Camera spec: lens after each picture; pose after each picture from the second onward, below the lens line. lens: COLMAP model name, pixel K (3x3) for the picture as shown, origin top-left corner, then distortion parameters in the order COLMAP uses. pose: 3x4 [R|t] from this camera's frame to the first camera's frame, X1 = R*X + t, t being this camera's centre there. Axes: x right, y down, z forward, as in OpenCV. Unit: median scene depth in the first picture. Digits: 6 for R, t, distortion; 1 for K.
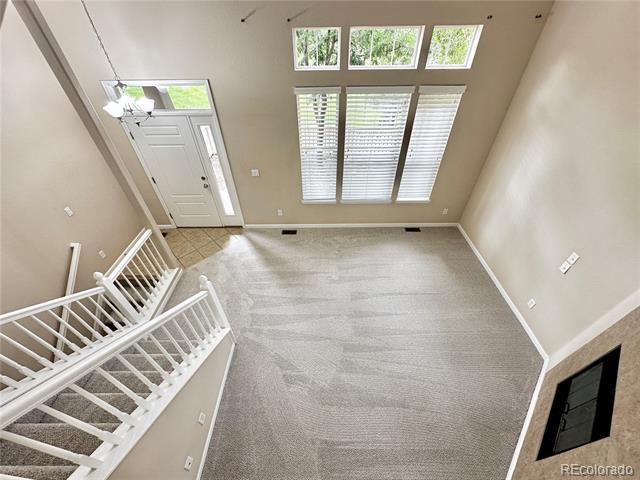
lens RADIAL K [[258.4, 0, 320.0], [0, 258.4, 240.0], [0, 0, 1]] dist [-0.000876, -0.000376]
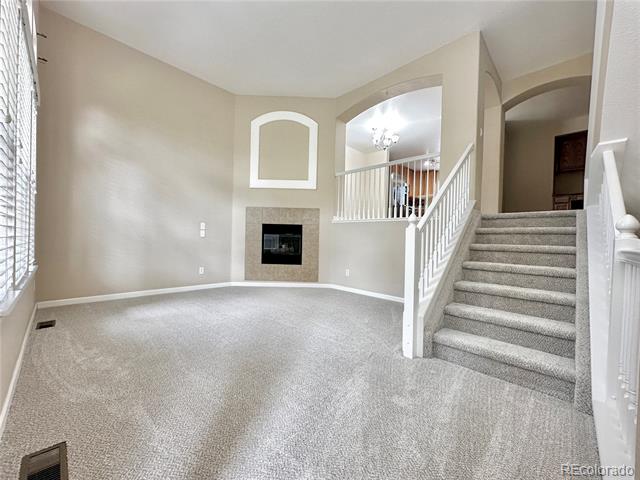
lens RADIAL K [[258.4, 0, 320.0], [0, 258.4, 240.0], [0, 0, 1]] dist [-0.000876, -0.000376]
pose [[-0.716802, -0.013143, 0.697153, -0.647187], [0.449497, 0.755634, 0.476413, -0.273534], [-0.533054, 0.654862, -0.535733, 1.307928]]
